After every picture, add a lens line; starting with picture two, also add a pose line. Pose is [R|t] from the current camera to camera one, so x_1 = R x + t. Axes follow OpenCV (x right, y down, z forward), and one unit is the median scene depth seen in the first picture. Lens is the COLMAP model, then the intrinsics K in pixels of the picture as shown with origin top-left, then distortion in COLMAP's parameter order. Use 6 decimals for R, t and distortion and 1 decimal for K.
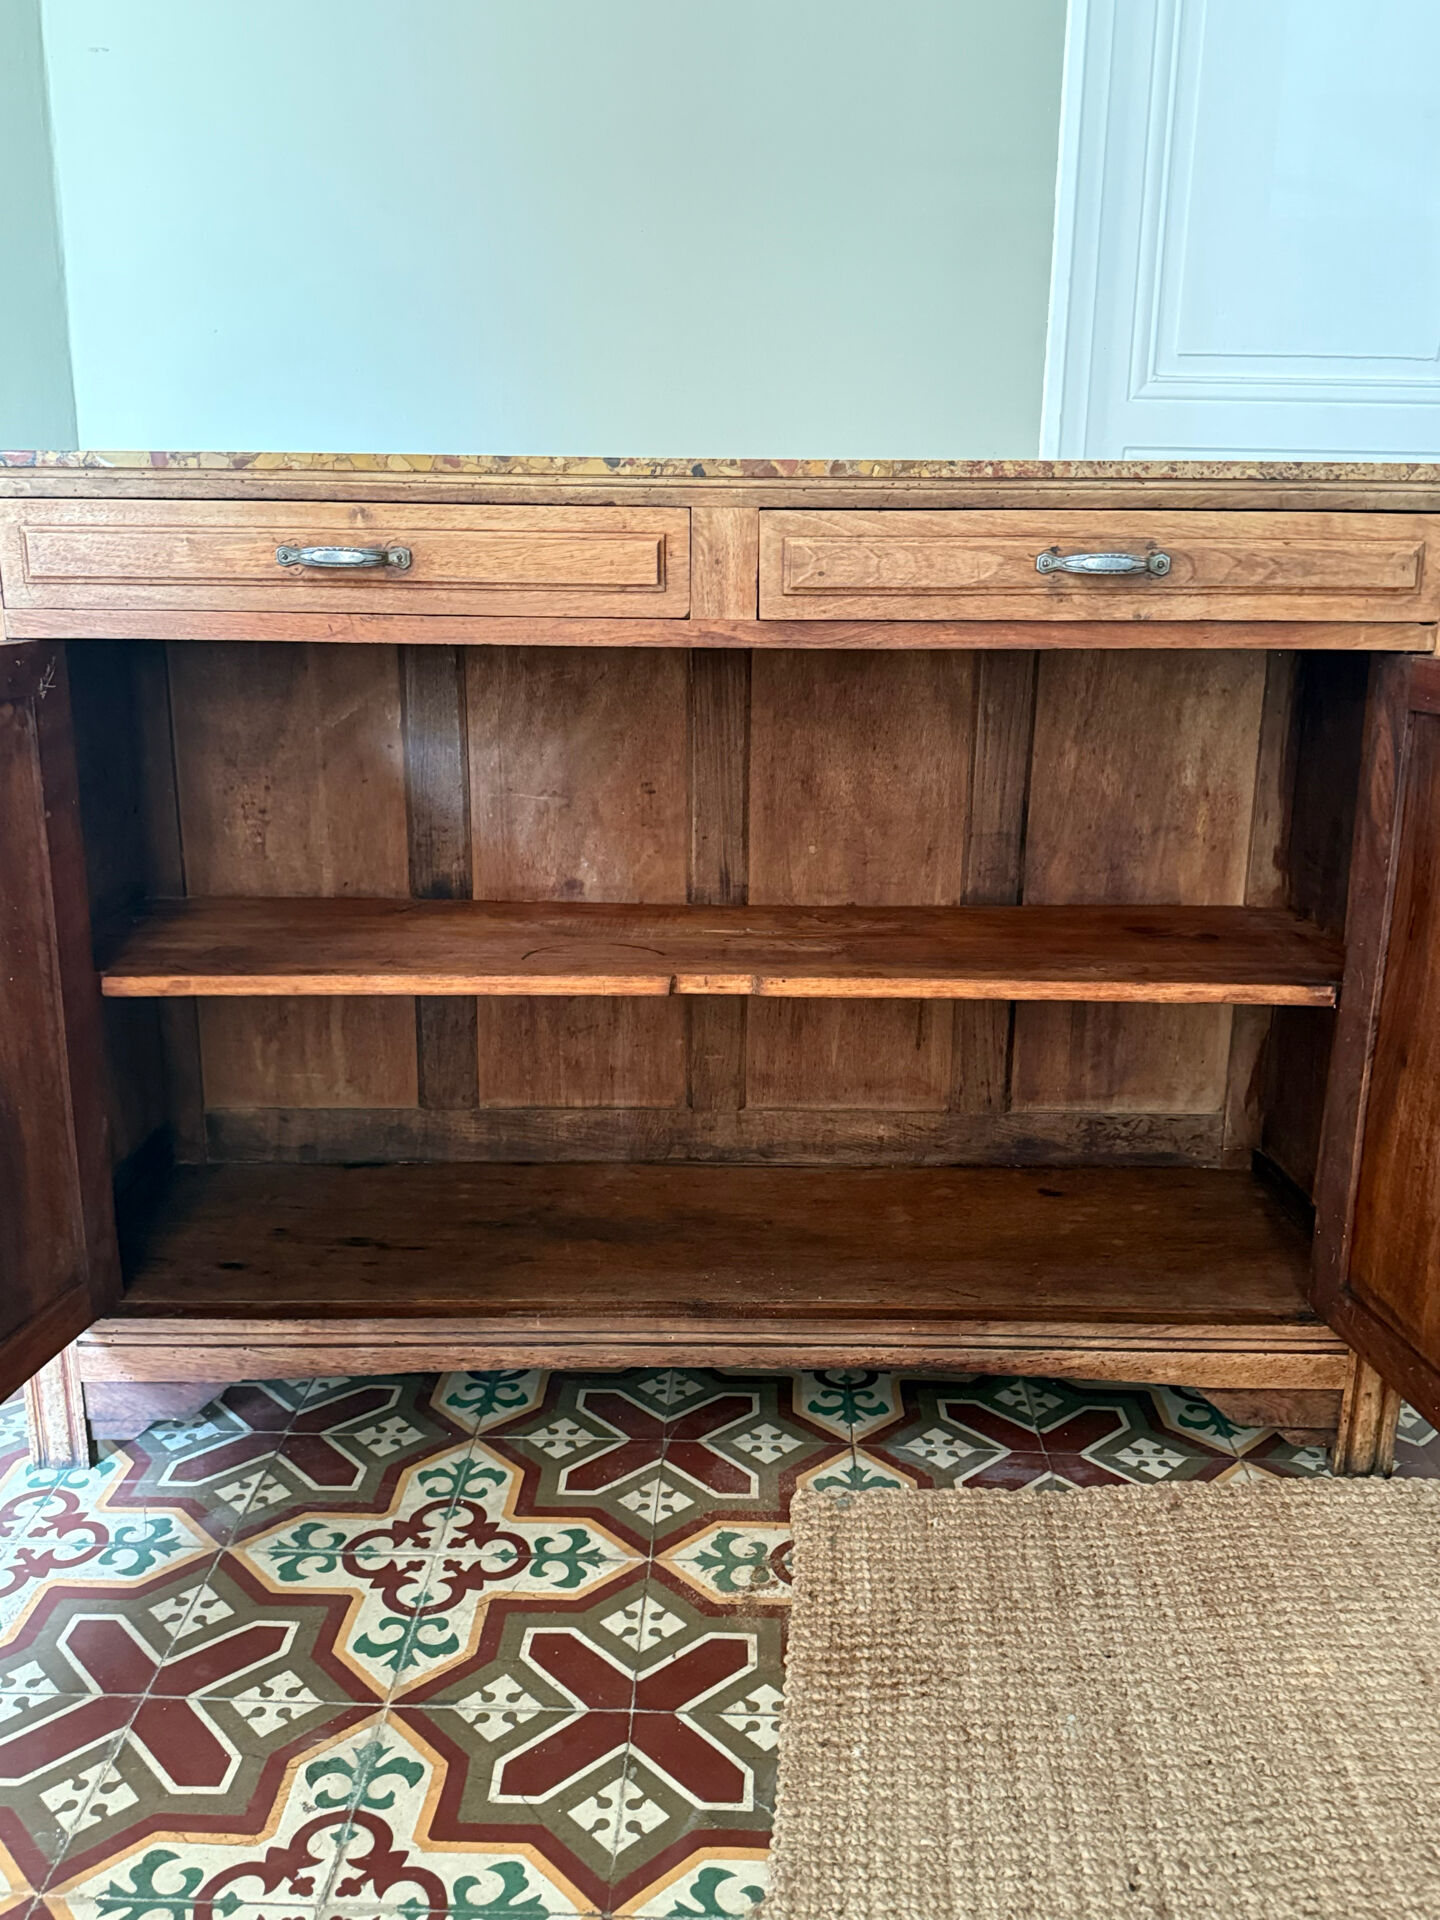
lens RADIAL K [[1605.0, 0, 722.1], [0, 1605.0, 966.8], [0, 0, 1]] dist [0.078632, -0.137903]
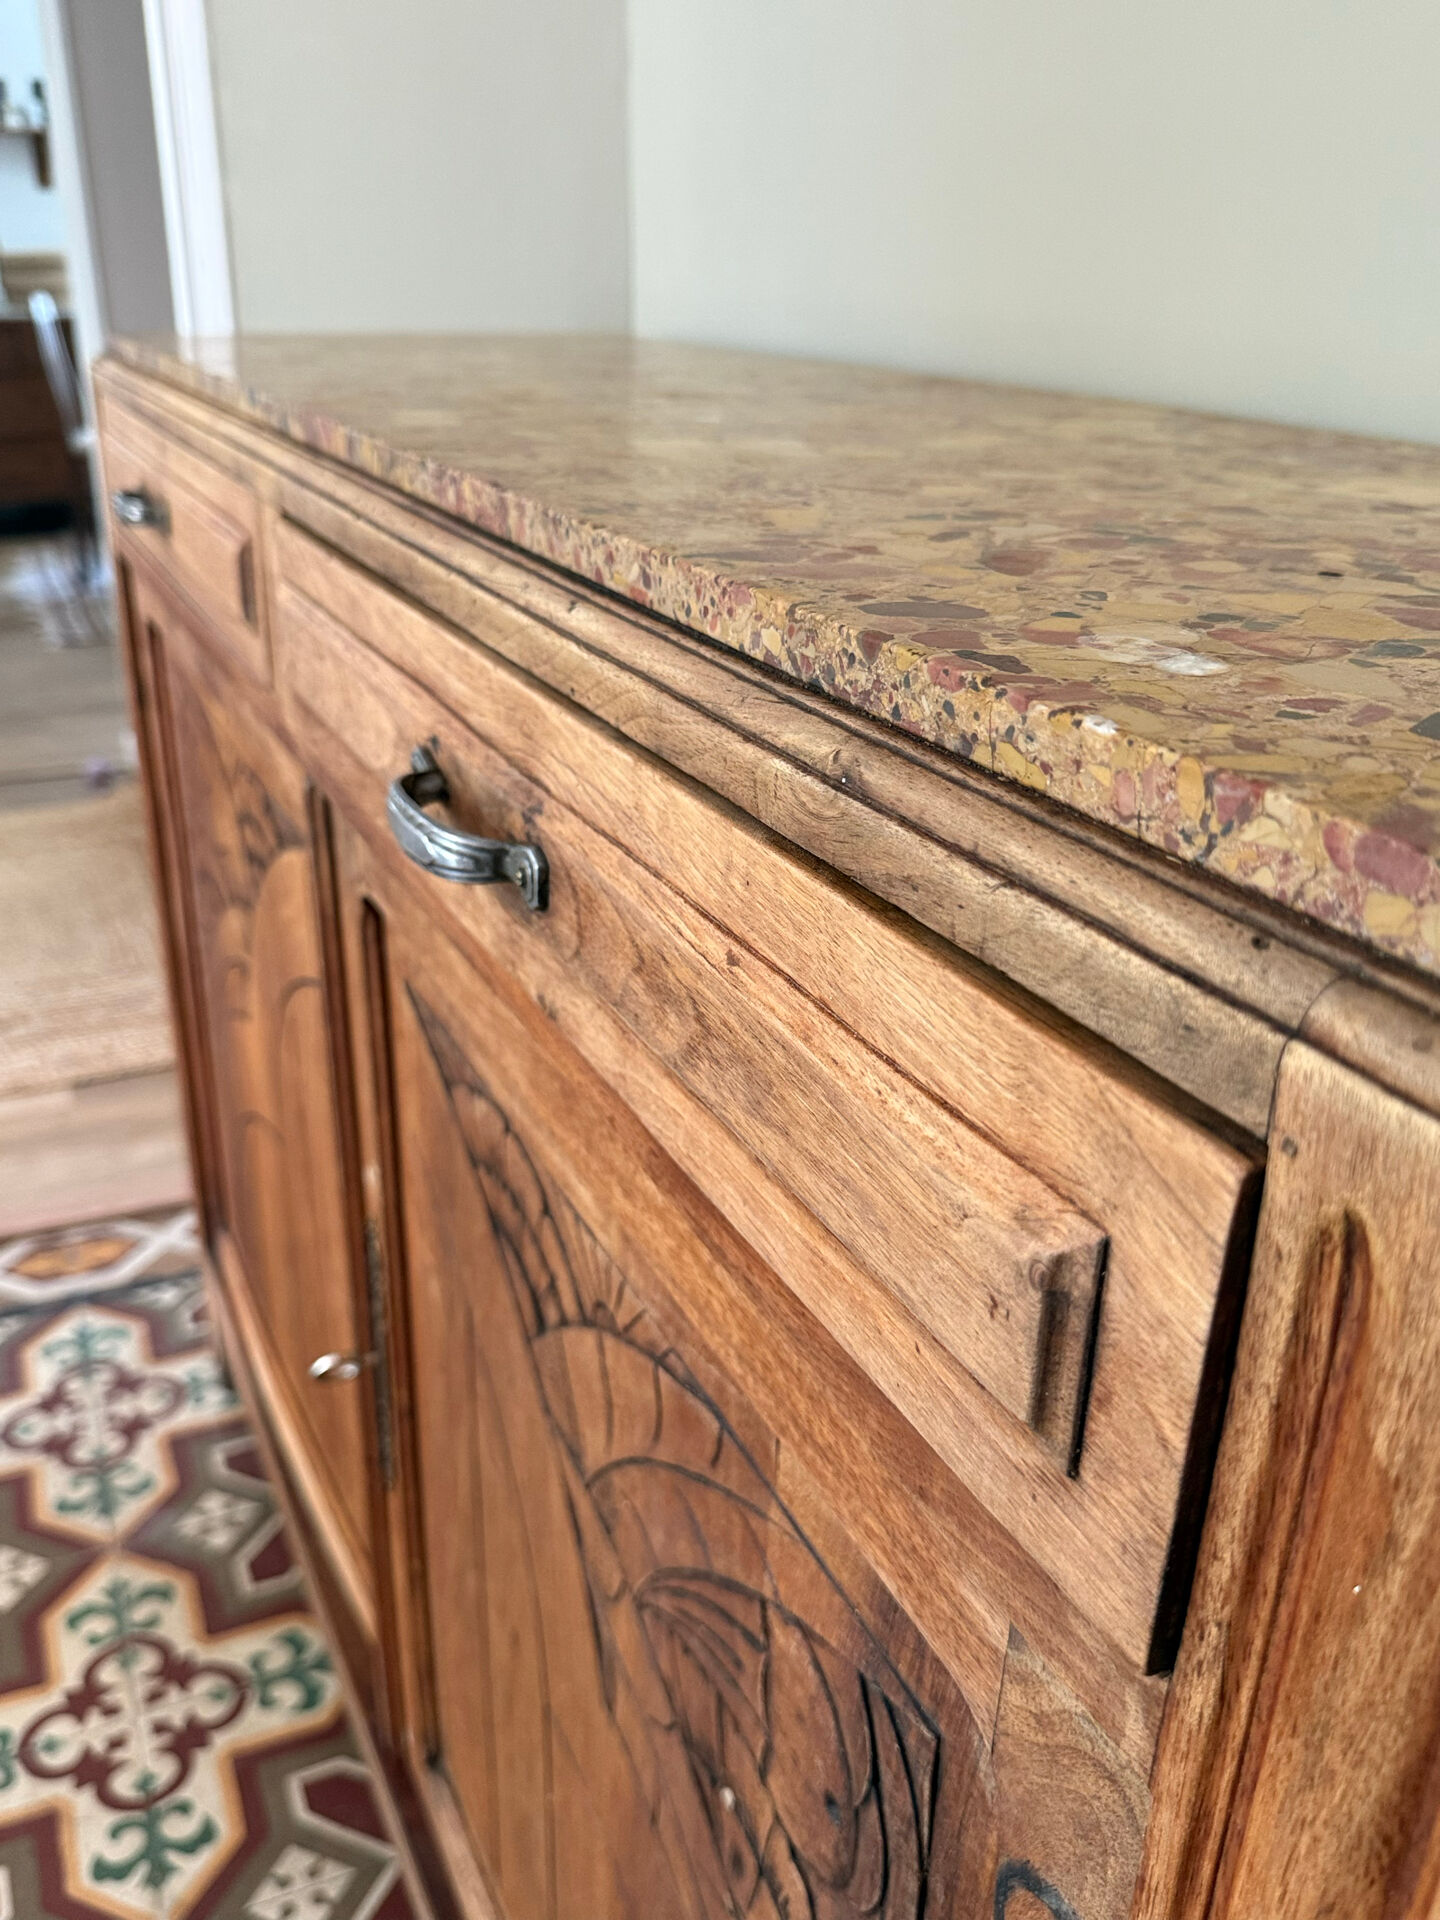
lens RADIAL K [[1678.2, 0, 709.6], [0, 1678.2, 979.1], [0, 0, 1]] dist [0.002504, -0.044154]
pose [[0.425377, 0.367049, -0.827242, 0.553077], [-0.243459, 0.926778, 0.286025, -0.326695], [0.871655, 0.079731, 0.483592, 0.864806]]
